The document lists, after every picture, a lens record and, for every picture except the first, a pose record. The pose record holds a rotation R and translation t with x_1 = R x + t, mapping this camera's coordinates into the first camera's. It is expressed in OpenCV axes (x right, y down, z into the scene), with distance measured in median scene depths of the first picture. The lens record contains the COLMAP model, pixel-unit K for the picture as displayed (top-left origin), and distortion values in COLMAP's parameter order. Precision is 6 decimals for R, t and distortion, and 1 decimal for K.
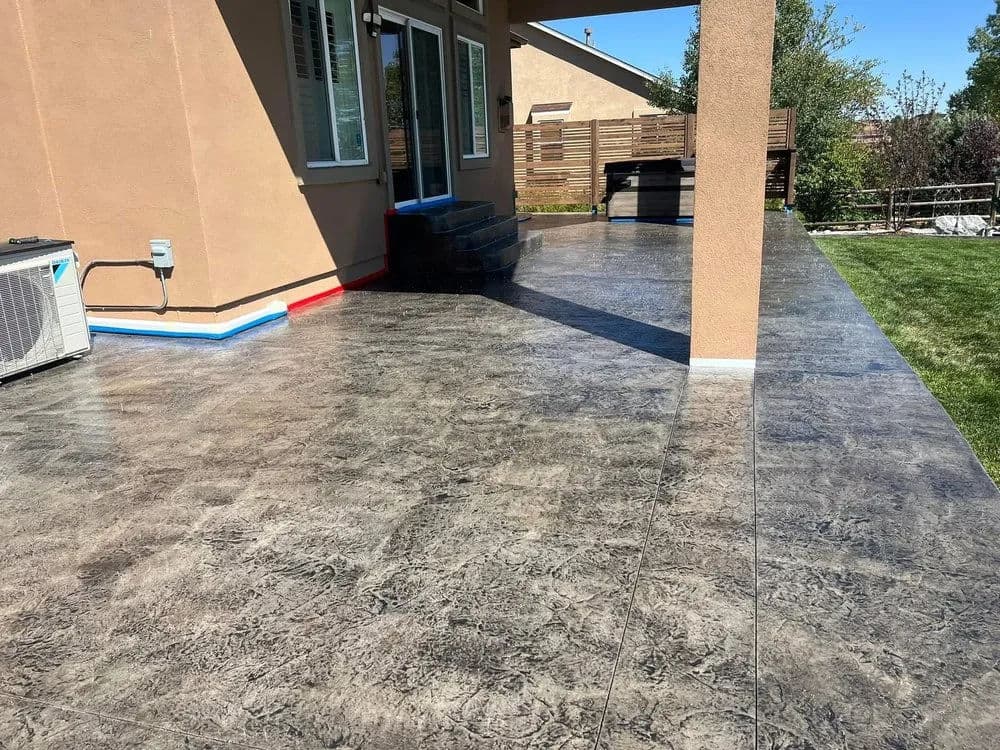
lens RADIAL K [[739.9, 0, 500.0], [0, 739.9, 375.0], [0, 0, 1]] dist [0.145887, -0.227727]
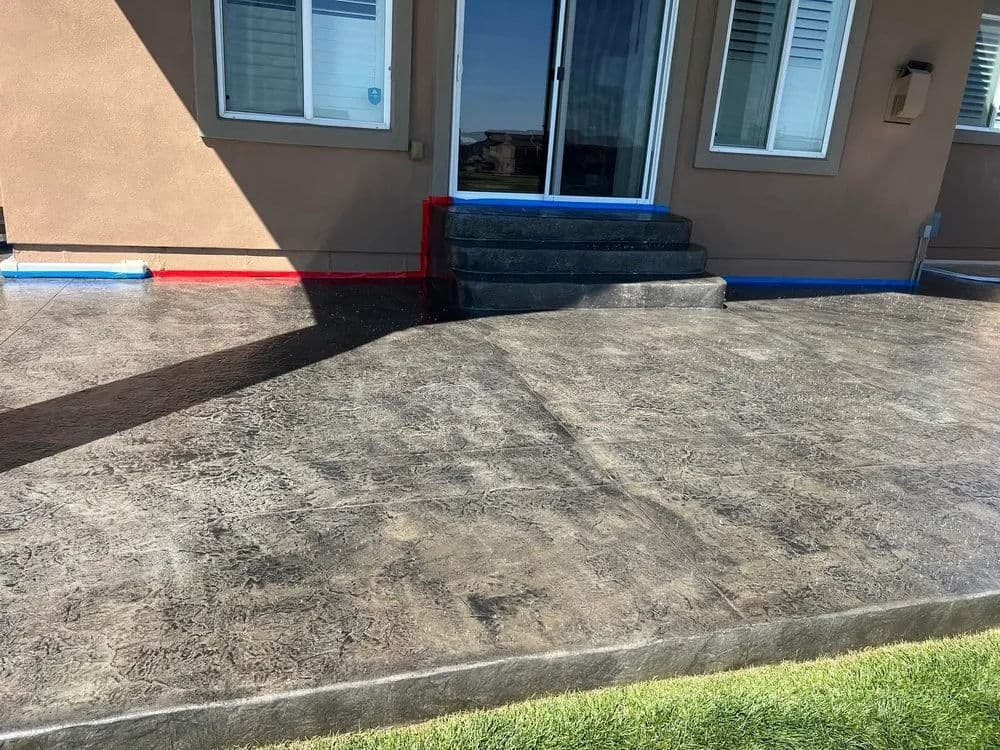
lens RADIAL K [[739.9, 0, 500.0], [0, 739.9, 375.0], [0, 0, 1]] dist [0.145887, -0.227727]
pose [[0.569830, 0.325216, -0.754671, 0.551305], [-0.321964, 0.933290, 0.159084, -0.211479], [0.756064, 0.152326, 0.636525, 0.658818]]
